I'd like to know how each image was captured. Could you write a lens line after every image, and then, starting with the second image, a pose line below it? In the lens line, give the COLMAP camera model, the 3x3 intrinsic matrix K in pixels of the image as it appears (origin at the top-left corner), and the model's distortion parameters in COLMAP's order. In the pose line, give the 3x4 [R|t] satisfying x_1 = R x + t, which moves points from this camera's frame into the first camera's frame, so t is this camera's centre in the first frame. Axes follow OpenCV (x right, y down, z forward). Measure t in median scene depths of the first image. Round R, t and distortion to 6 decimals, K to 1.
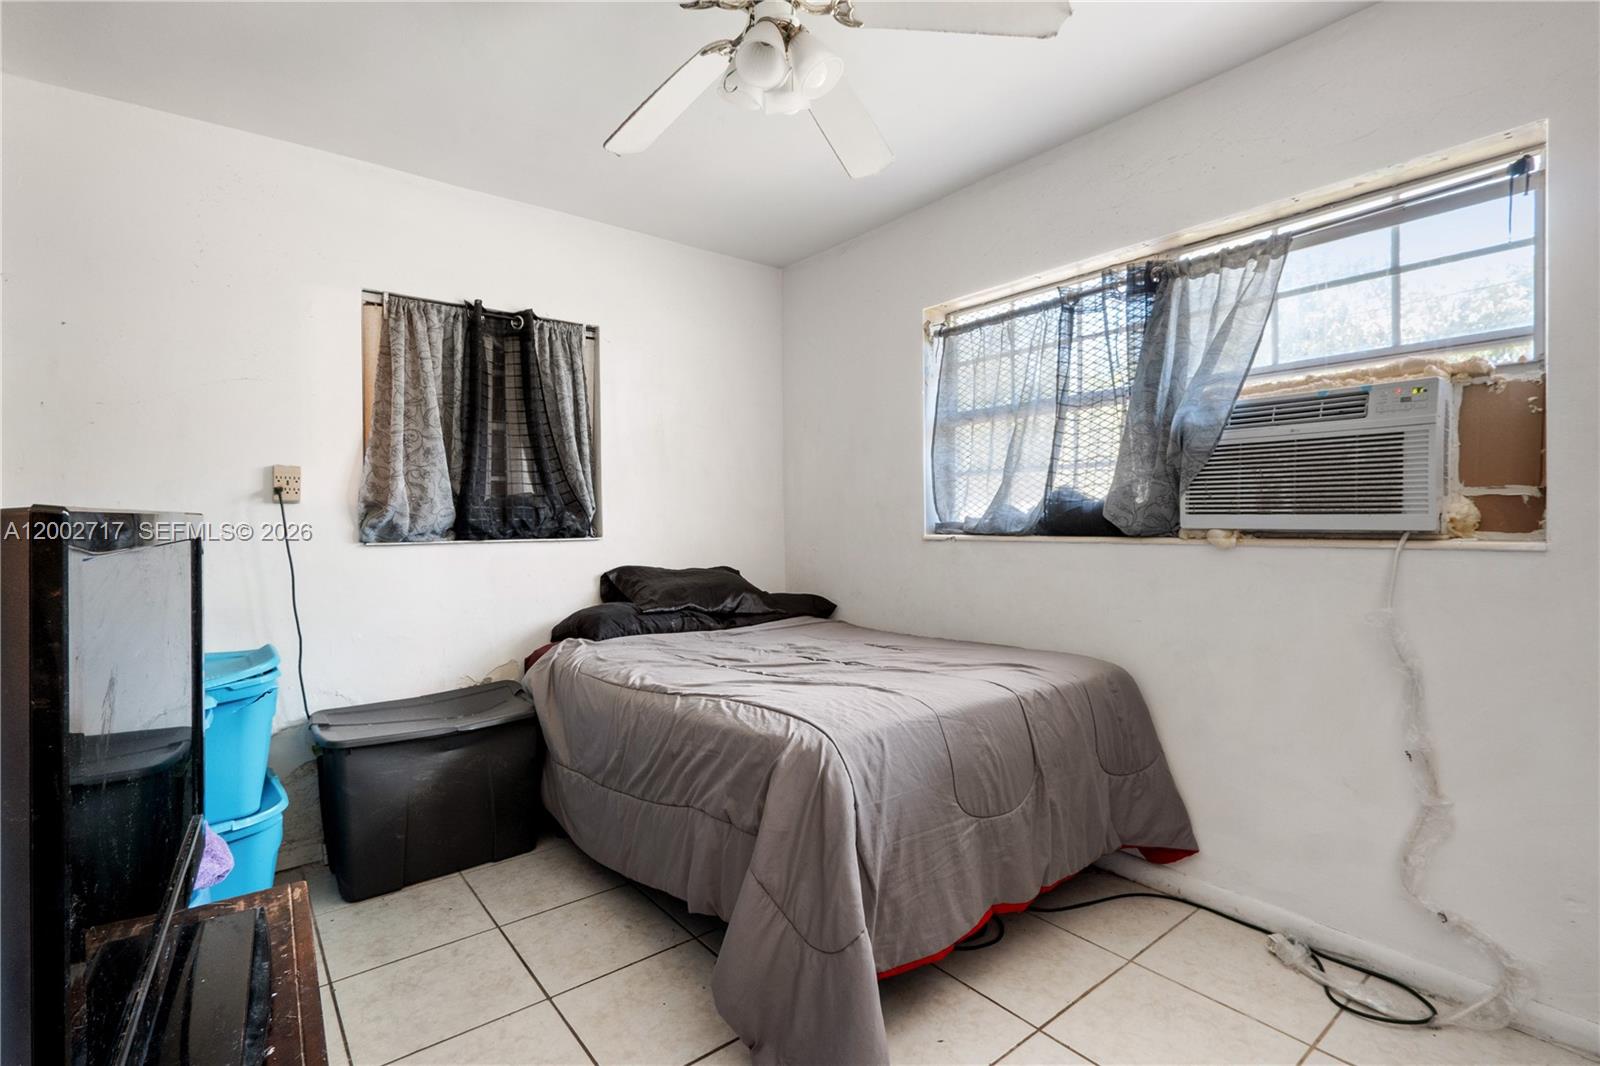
lens RADIAL K [[739.6, 0, 801.3], [0, 739.6, 539.7], [0, 0, 1]] dist [-0.002122, -0.000018]
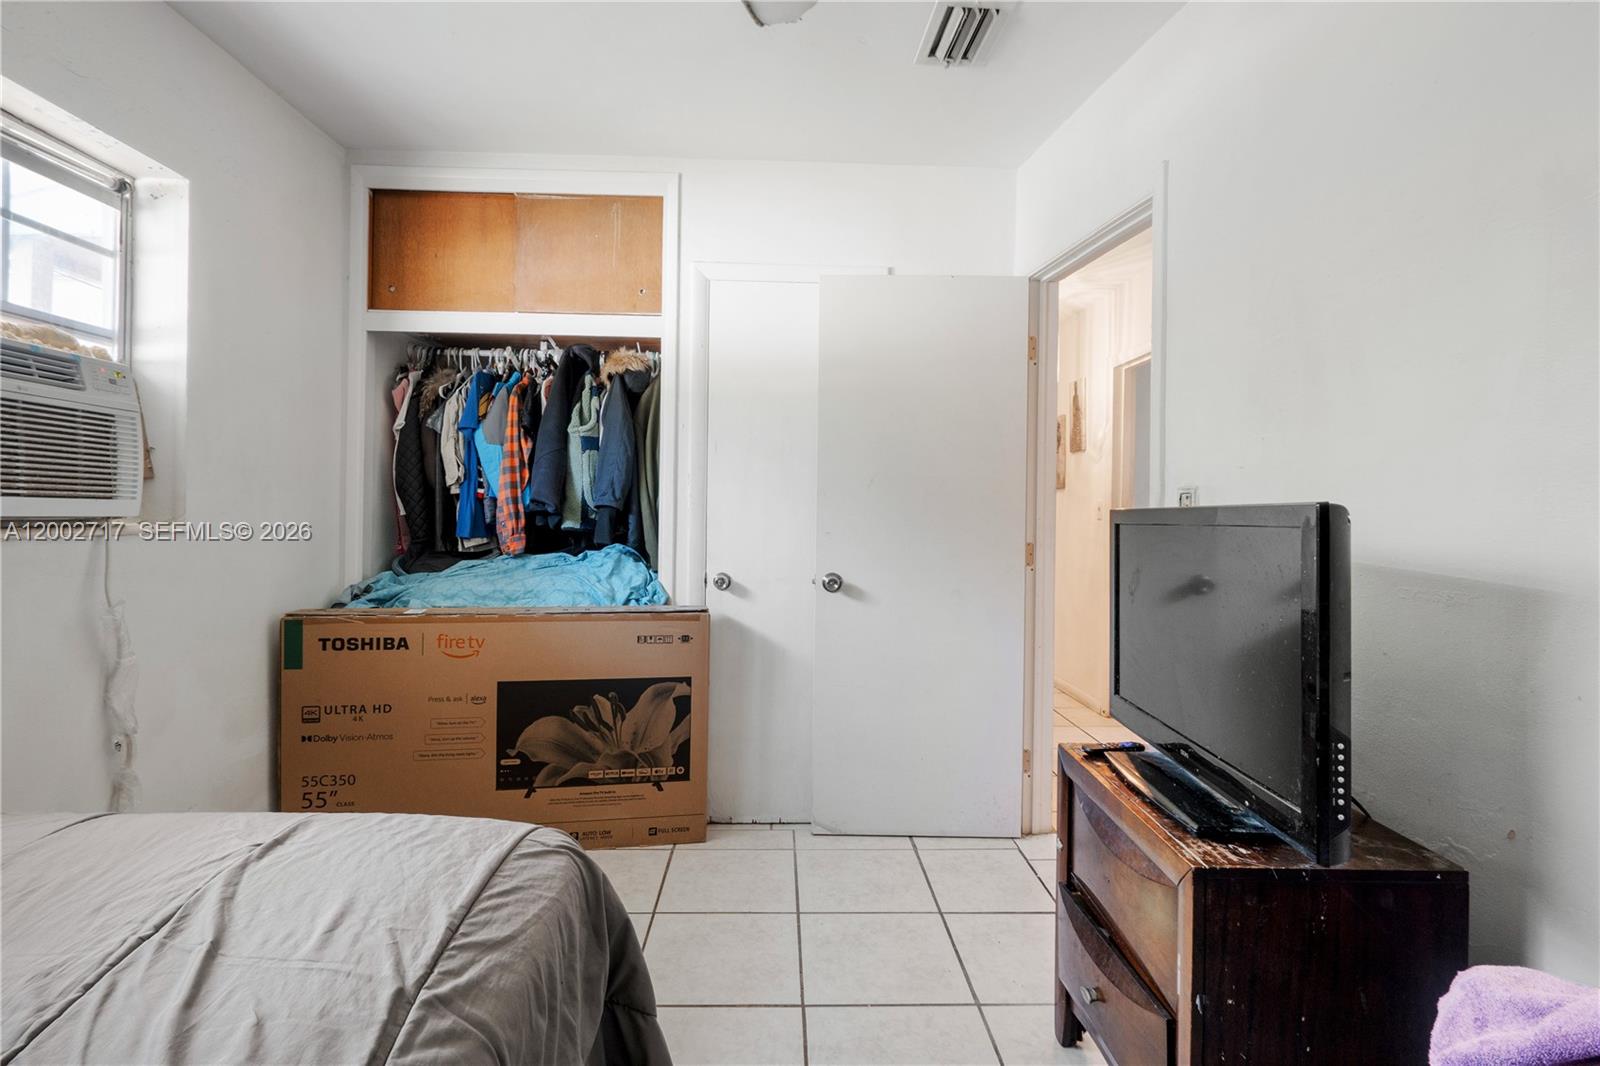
lens RADIAL K [[739.6, 0, 801.3], [0, 739.6, 539.7], [0, 0, 1]] dist [-0.002122, -0.000018]
pose [[-0.796954, -0.021347, 0.603663, -0.499600], [0.004712, 0.999125, 0.041552, -0.018926], [-0.604021, 0.035959, -0.796156, 1.256125]]
